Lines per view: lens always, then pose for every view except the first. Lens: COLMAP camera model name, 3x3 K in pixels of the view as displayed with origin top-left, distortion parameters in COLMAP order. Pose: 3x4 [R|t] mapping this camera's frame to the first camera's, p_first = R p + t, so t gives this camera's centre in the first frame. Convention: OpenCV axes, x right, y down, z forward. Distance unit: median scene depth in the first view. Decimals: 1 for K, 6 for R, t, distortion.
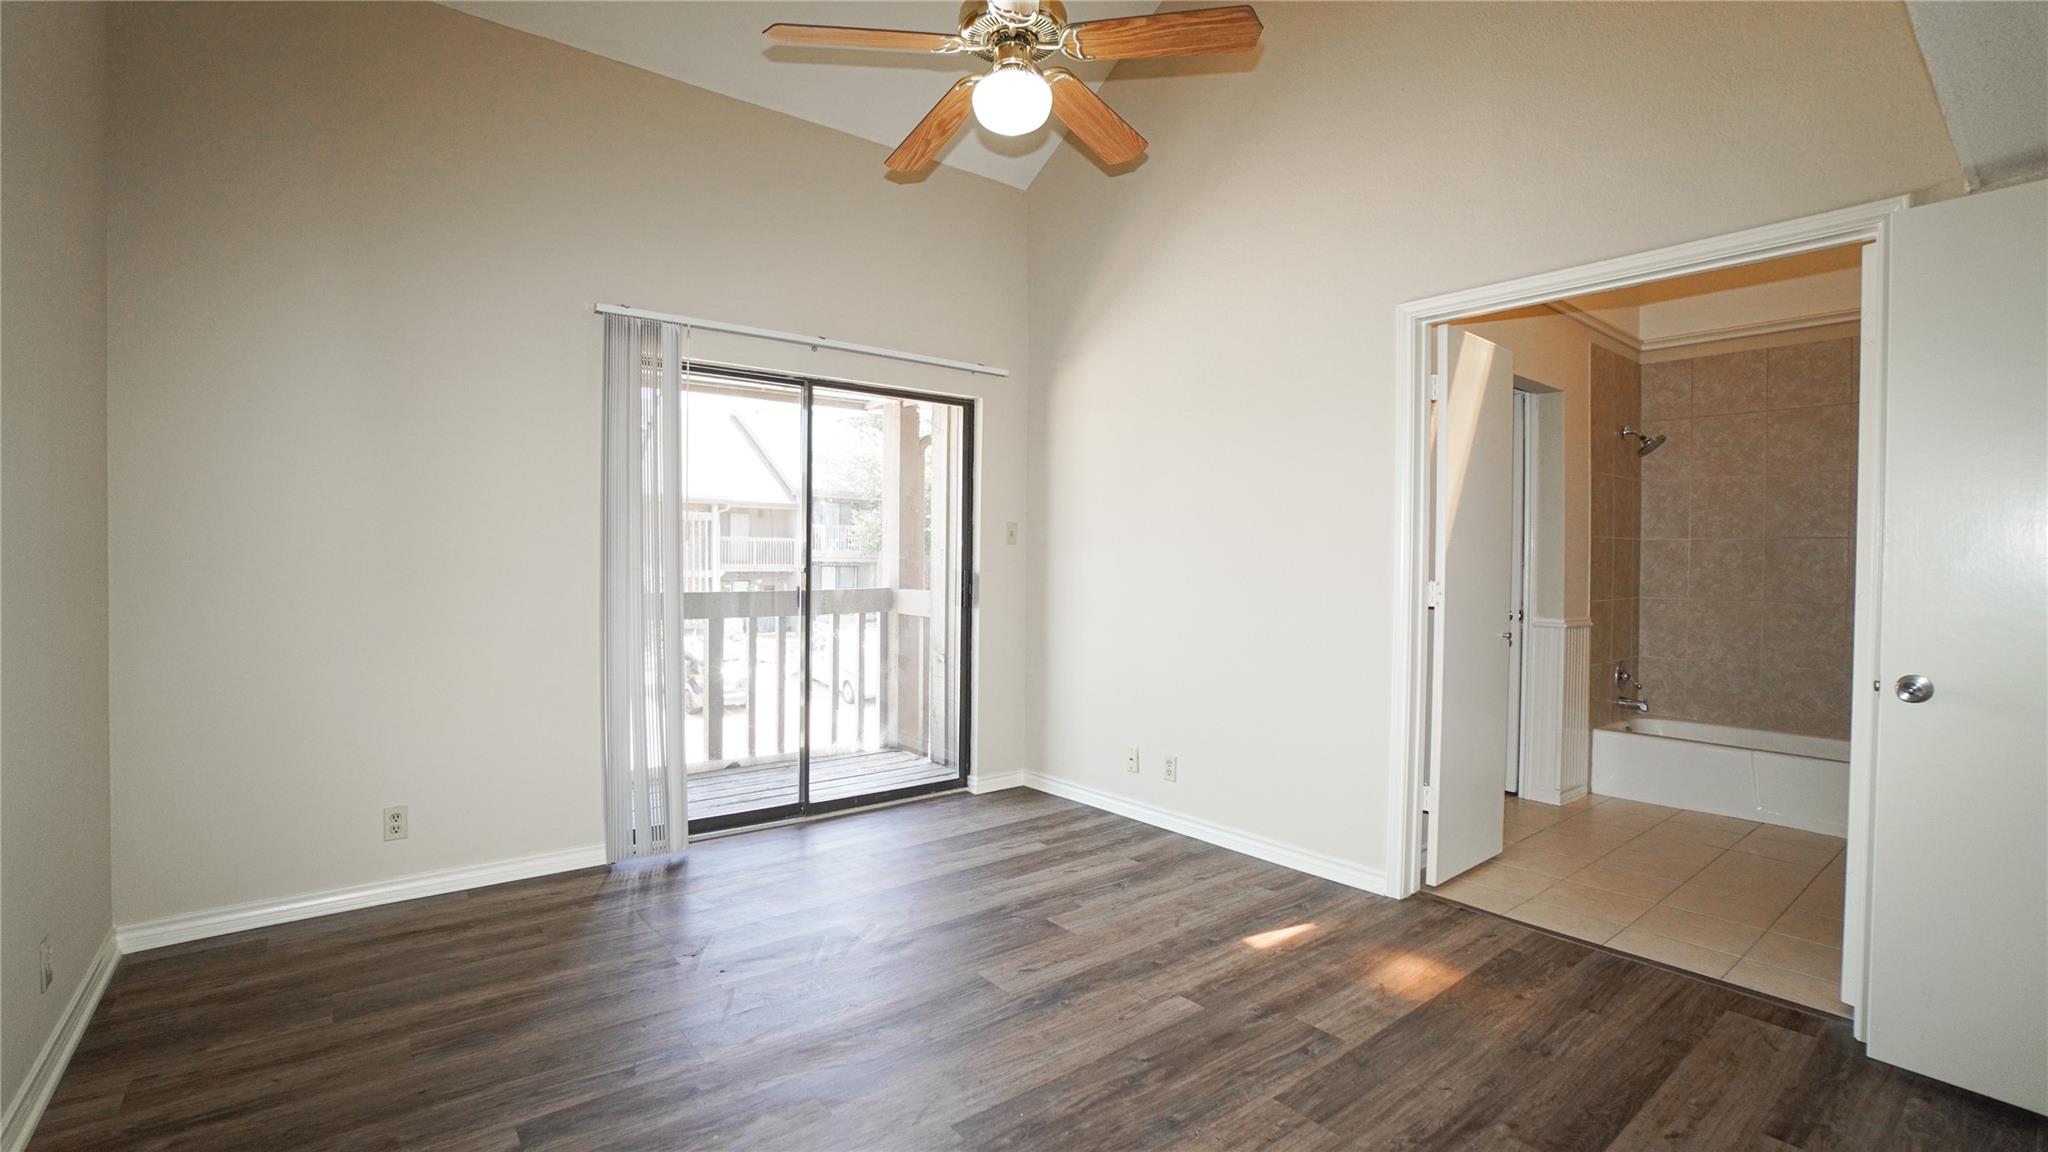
lens RADIAL K [[902.9, 0, 1007.8], [0, 902.9, 568.8], [0, 0, 1]] dist [-0.062508, 0.021488]
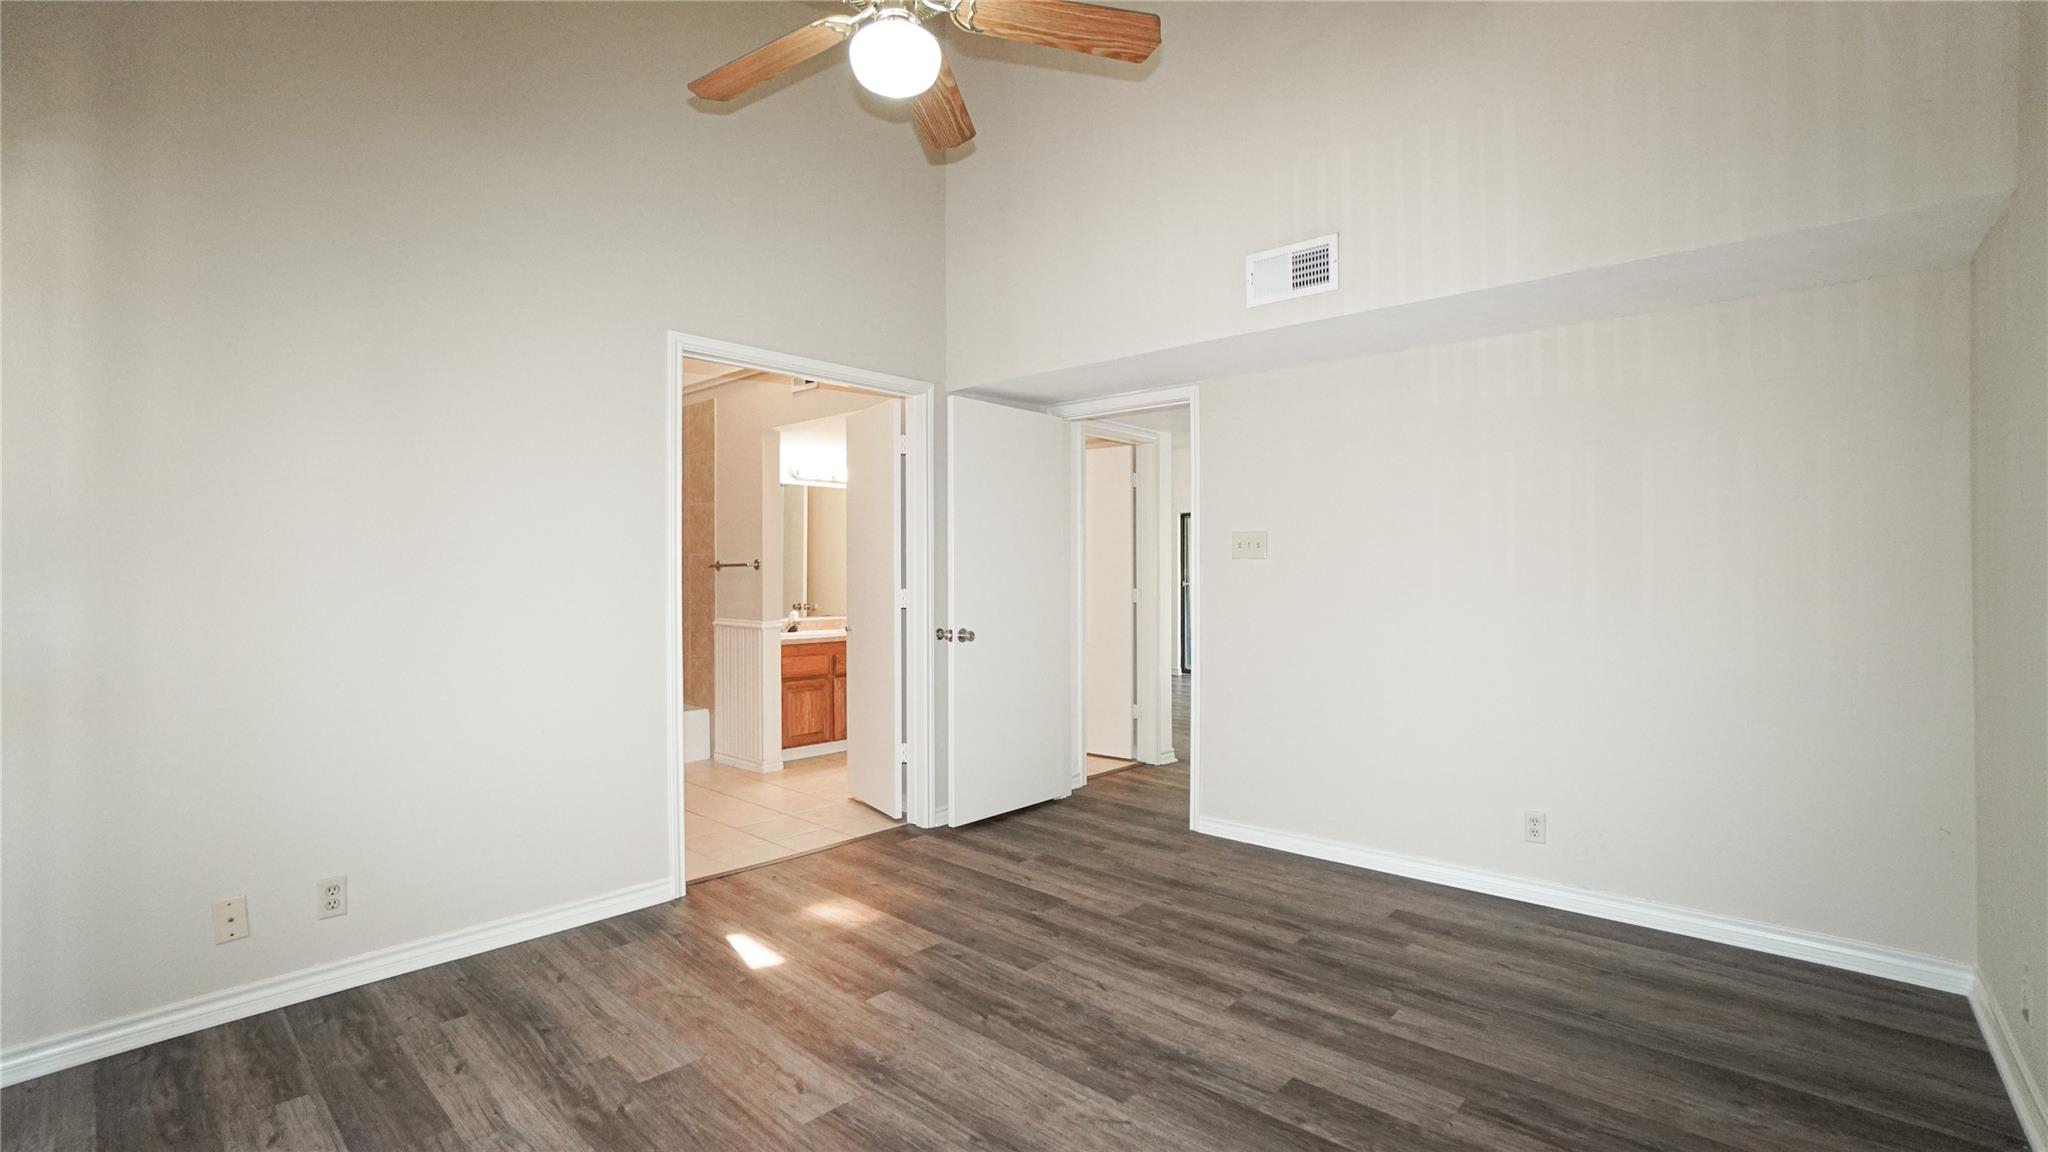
lens RADIAL K [[902.9, 0, 1007.8], [0, 902.9, 568.8], [0, 0, 1]] dist [-0.062508, 0.021488]
pose [[-0.160993, -0.002875, 0.986951, -0.607452], [0.012634, 0.999908, 0.004974, -0.014808], [-0.986875, 0.013269, -0.160942, 0.718231]]
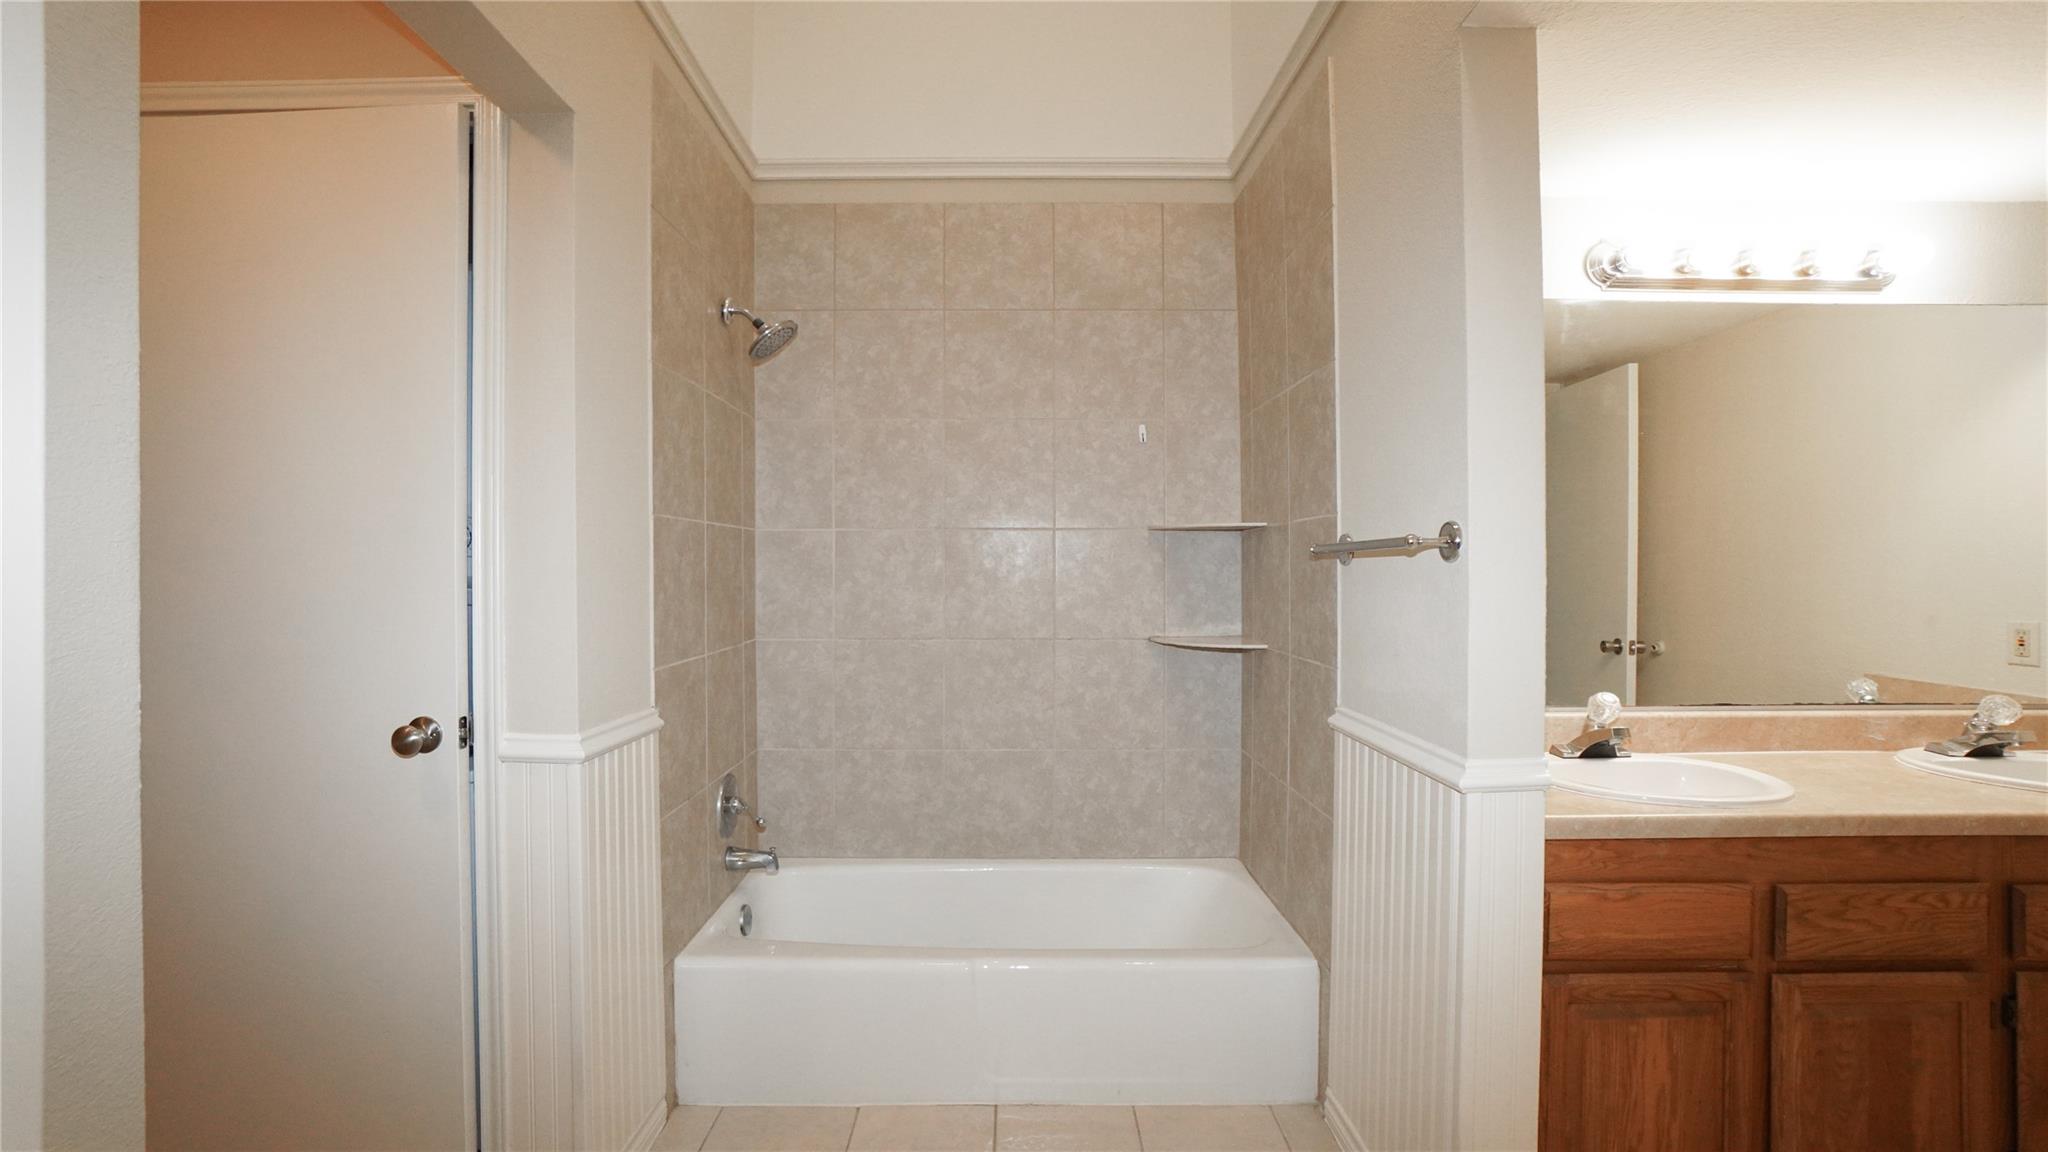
lens RADIAL K [[902.9, 0, 1007.8], [0, 902.9, 568.8], [0, 0, 1]] dist [-0.062508, 0.021488]
pose [[0.621269, -0.012400, 0.783499, 0.572829], [0.019260, 0.999814, 0.000551, -0.010969], [-0.783361, 0.014748, 0.621392, 0.800178]]
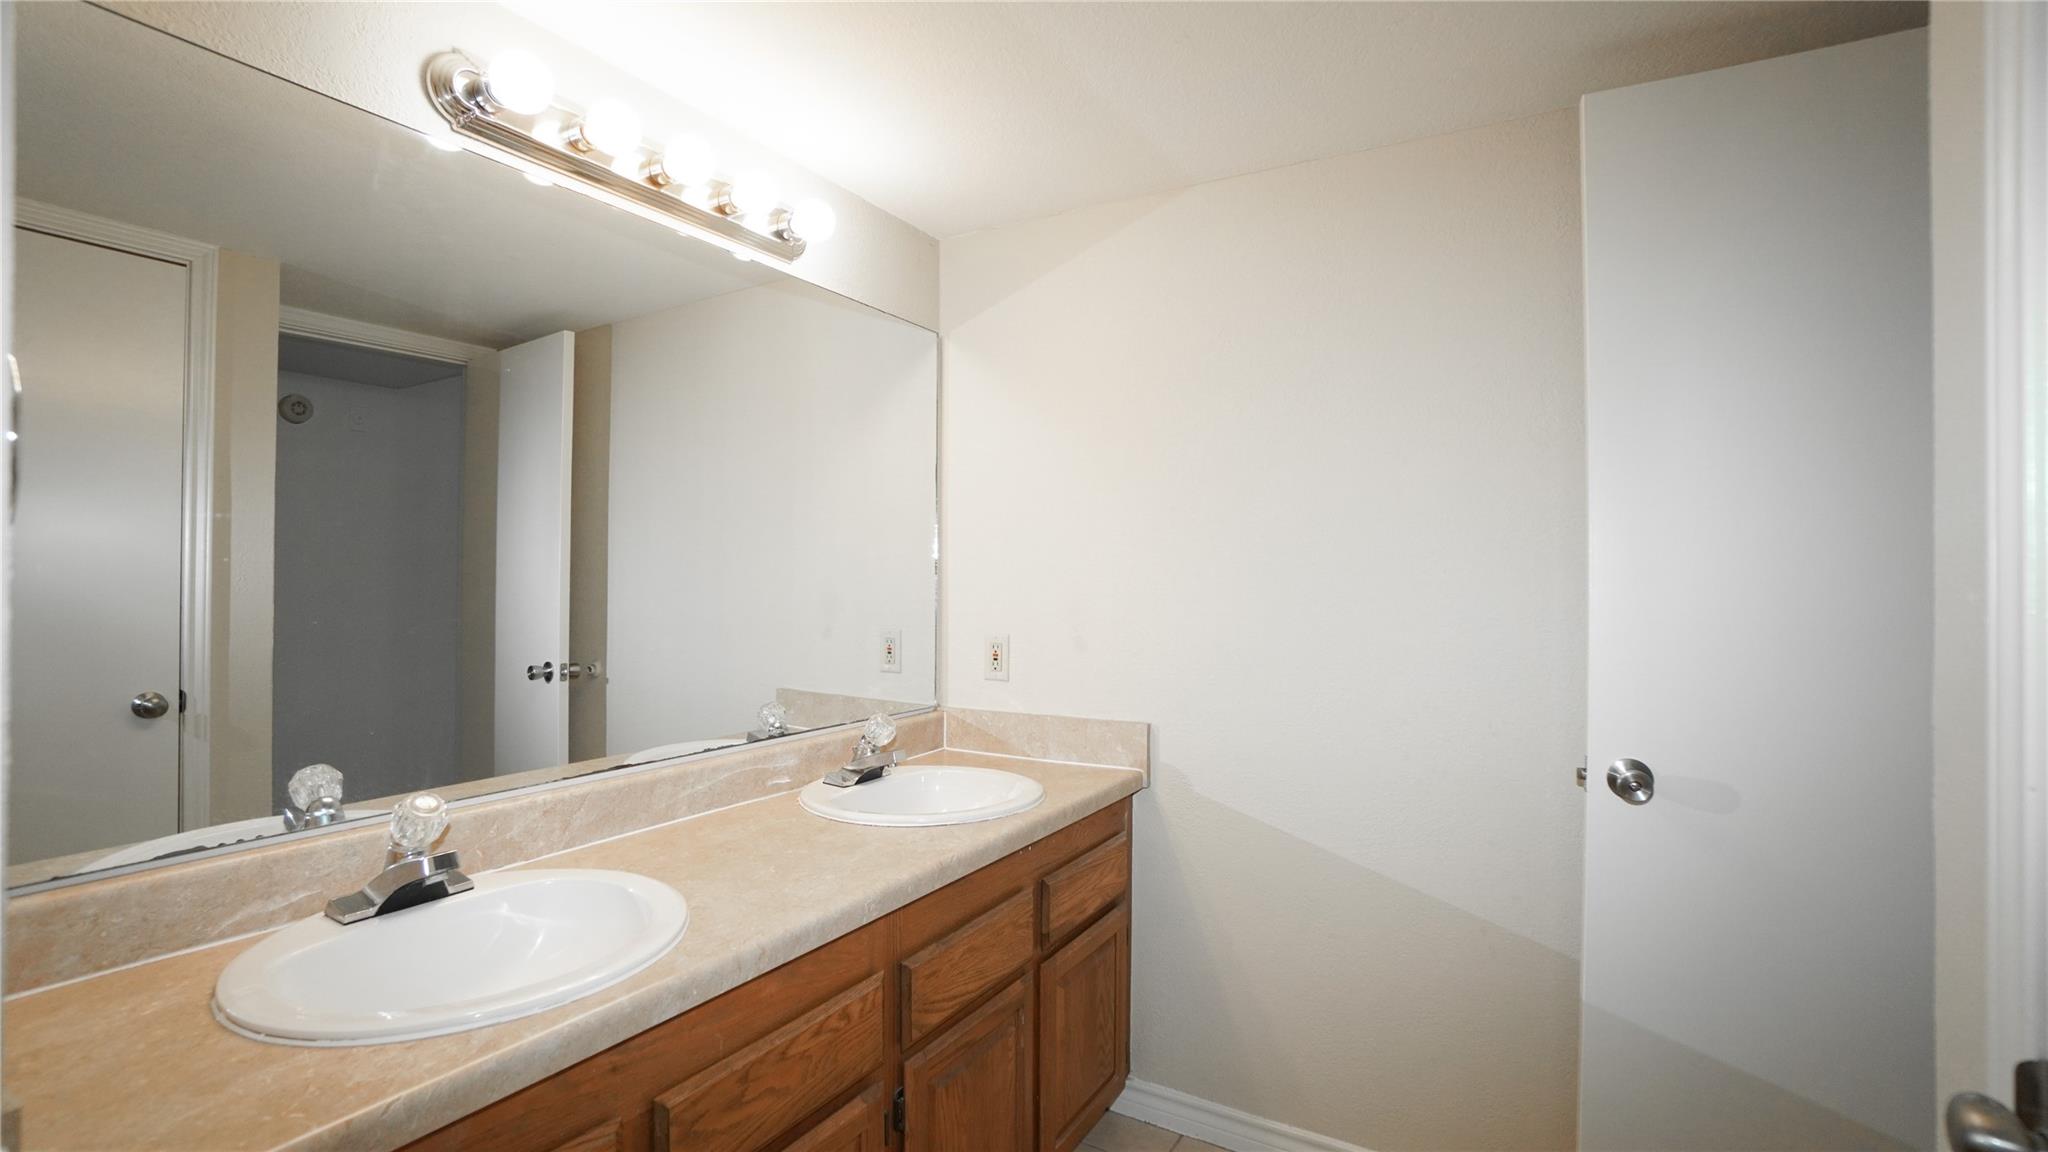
lens RADIAL K [[902.9, 0, 1007.8], [0, 902.9, 568.8], [0, 0, 1]] dist [-0.062508, 0.021488]
pose [[-0.342191, -0.005077, 0.939617, 0.863508], [0.006144, 0.999952, 0.007641, -0.008305], [-0.939610, 0.008387, -0.342143, 0.759817]]
